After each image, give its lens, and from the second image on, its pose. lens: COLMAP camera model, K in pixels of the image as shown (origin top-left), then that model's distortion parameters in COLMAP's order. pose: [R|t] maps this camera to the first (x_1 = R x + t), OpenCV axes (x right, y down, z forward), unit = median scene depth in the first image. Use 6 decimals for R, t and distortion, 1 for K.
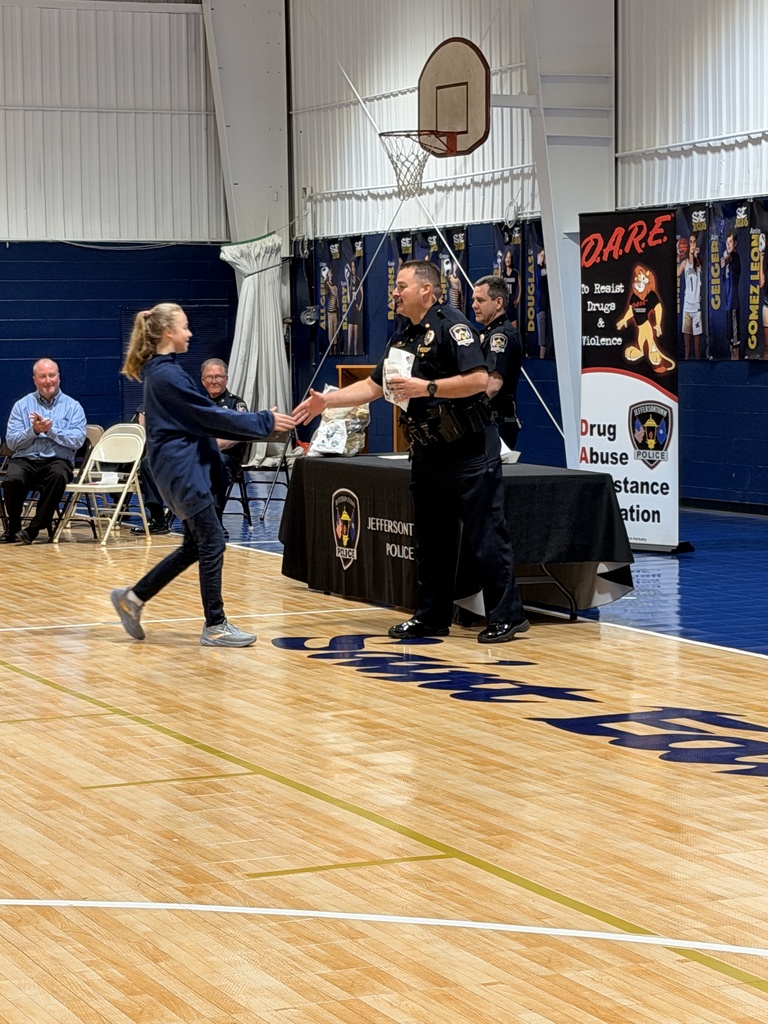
lens RADIAL K [[2750.2, 0, 355.1], [0, 2750.2, 508.6], [0, 0, 1]] dist [0.199828, 0.000000]
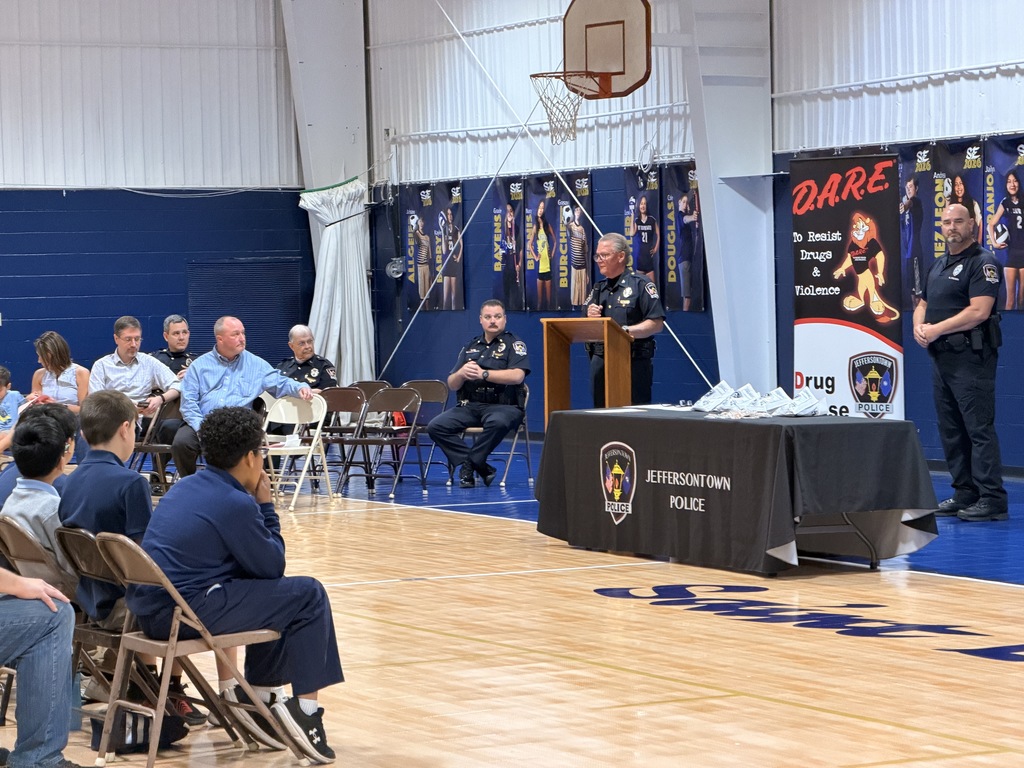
lens RADIAL K [[3273.7, 0, 483.9], [0, 3273.7, 362.3], [0, 0, 1]] dist [0.297476, 0.000000]
pose [[0.996375, -0.011666, 0.084268, -0.123768], [0.015105, 0.999074, -0.040283, 0.008908], [-0.083720, 0.041410, 0.995629, -0.135953]]
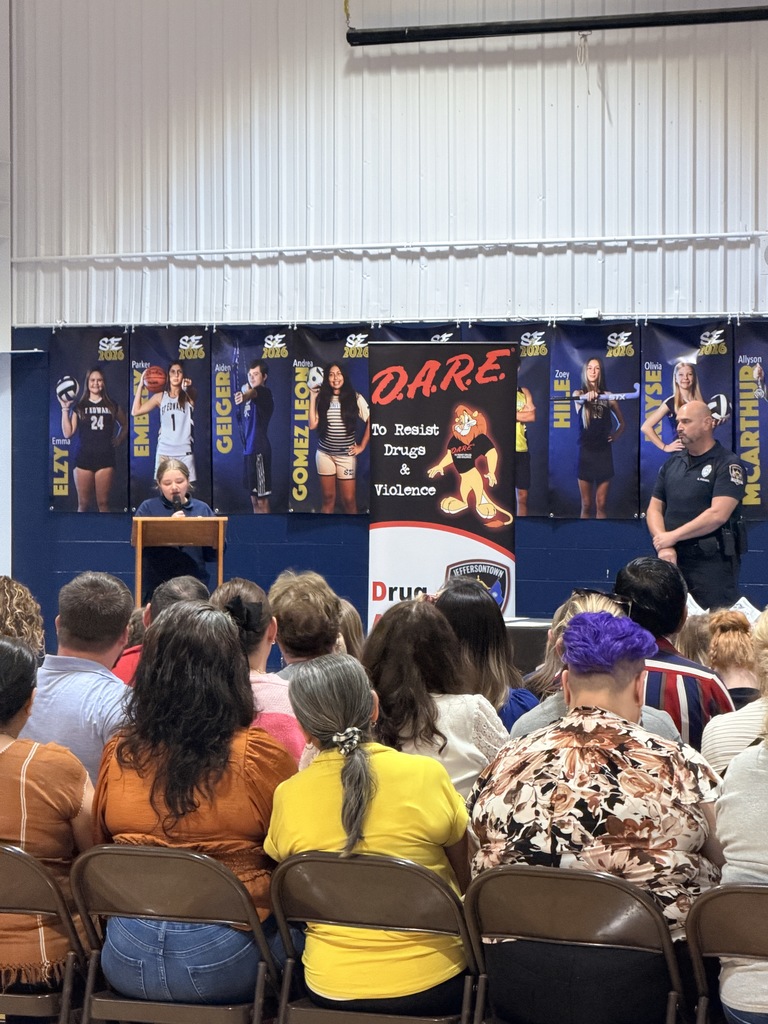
lens RADIAL K [[3847.8, 0, 462.7], [0, 3847.8, 473.2], [0, 0, 1]] dist [0.295836, 0.000000]
pose [[0.740365, 0.010909, 0.672116, -0.701110], [0.032728, 0.998098, -0.052251, -0.002769], [-0.671408, 0.060682, 0.738600, 0.099057]]
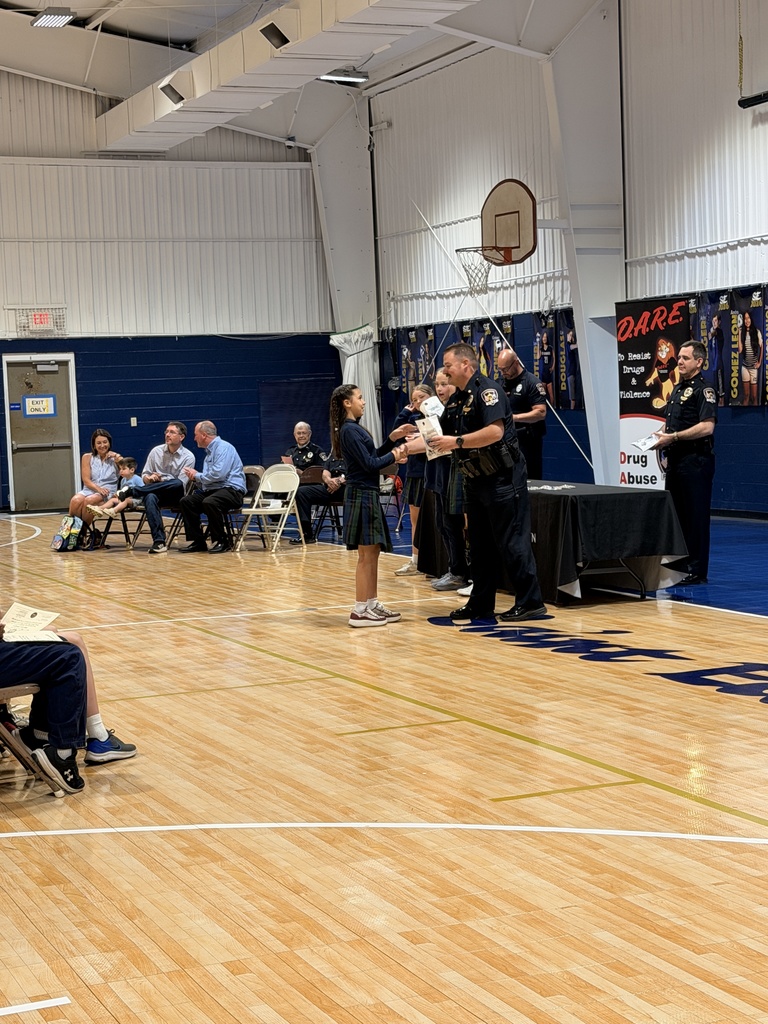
lens RADIAL K [[1946.1, 0, 383.3], [0, 1946.1, 509.8], [0, 0, 1]] dist [0.189767, 0.000000]
pose [[0.999659, -0.026115, -0.000266, -0.036726], [0.026113, 0.999640, -0.006219, -0.000672], [0.000428, 0.006210, 0.999981, 0.026840]]
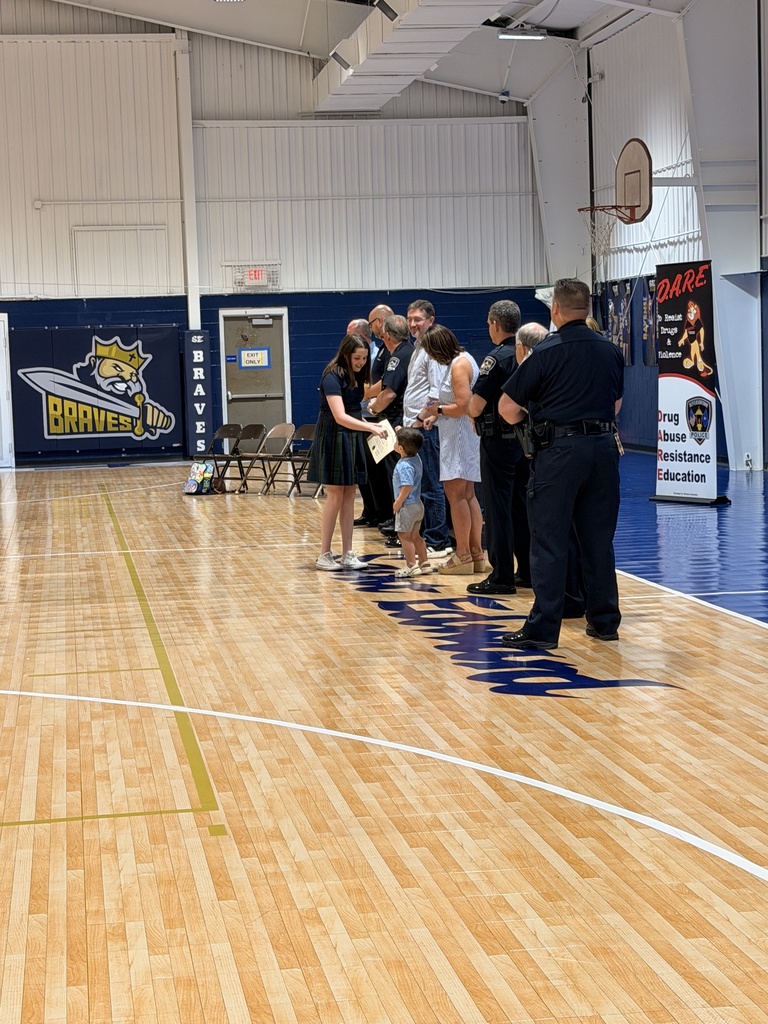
lens RADIAL K [[2135.3, 0, 337.4], [0, 2135.3, 494.0], [0, 0, 1]] dist [0.191965, 0.000000]
pose [[0.965321, -0.000319, -0.261067, 0.211333], [0.001224, 0.999994, 0.003304, 0.006821], [0.261065, -0.003508, 0.965315, -0.108832]]
